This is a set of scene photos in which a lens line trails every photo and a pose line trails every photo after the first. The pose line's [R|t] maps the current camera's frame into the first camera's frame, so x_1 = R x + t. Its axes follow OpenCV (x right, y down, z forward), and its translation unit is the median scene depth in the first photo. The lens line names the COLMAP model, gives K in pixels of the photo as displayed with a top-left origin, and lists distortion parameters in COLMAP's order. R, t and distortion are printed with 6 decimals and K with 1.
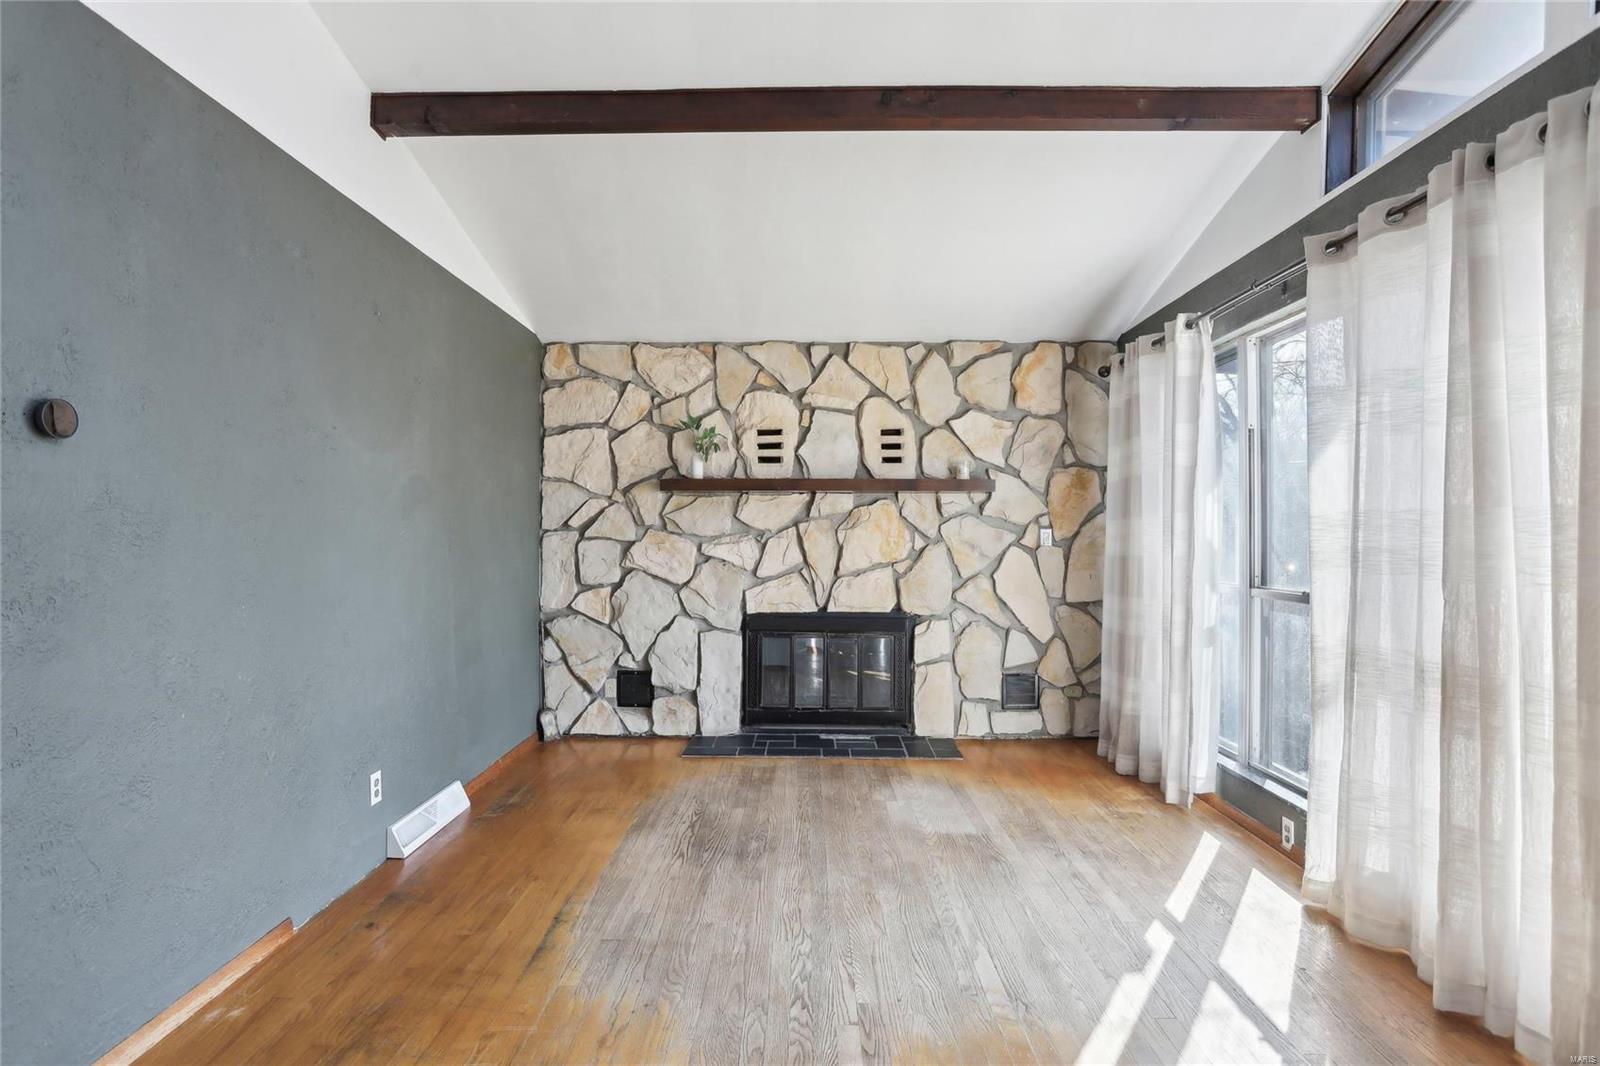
lens RADIAL K [[818.1, 0, 789.3], [0, 818.1, 531.9], [0, 0, 1]] dist [-0.080648, 0.039110]
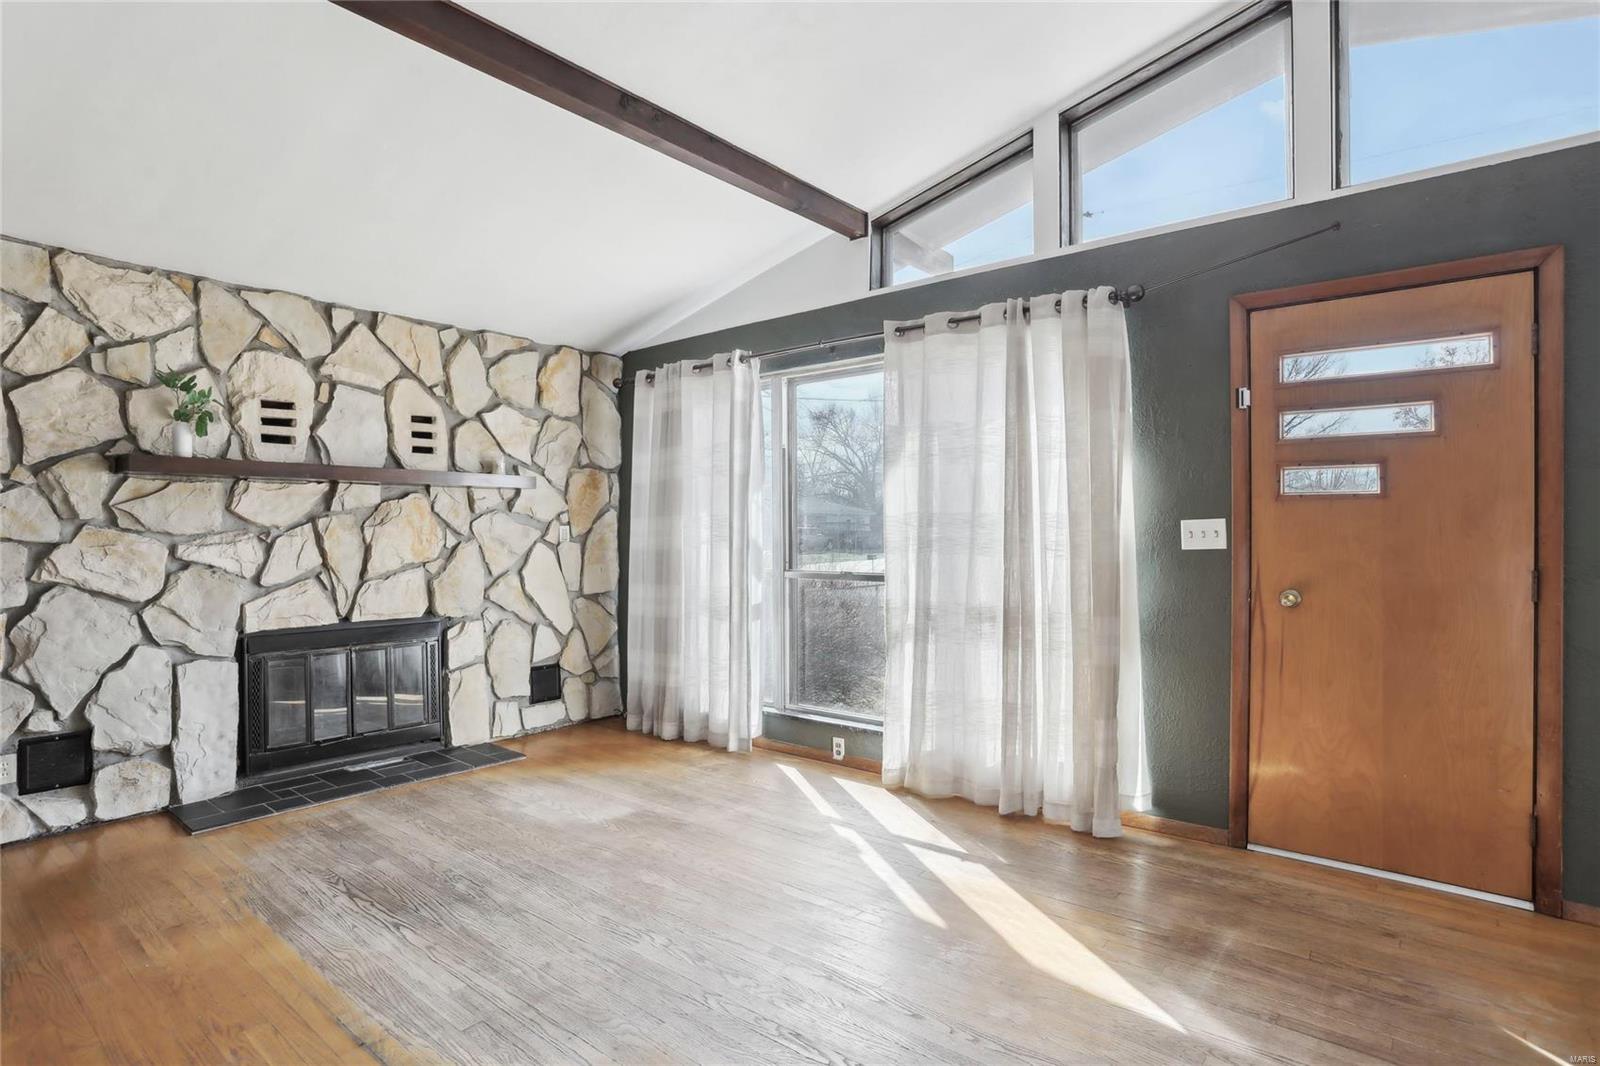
lens RADIAL K [[818.1, 0, 789.3], [0, 818.1, 531.9], [0, 0, 1]] dist [-0.080648, 0.039110]
pose [[0.620614, -0.003852, 0.784107, -0.326097], [0.002195, 0.999993, 0.003175, 0.001561], [-0.784113, -0.000249, 0.620618, 0.122041]]
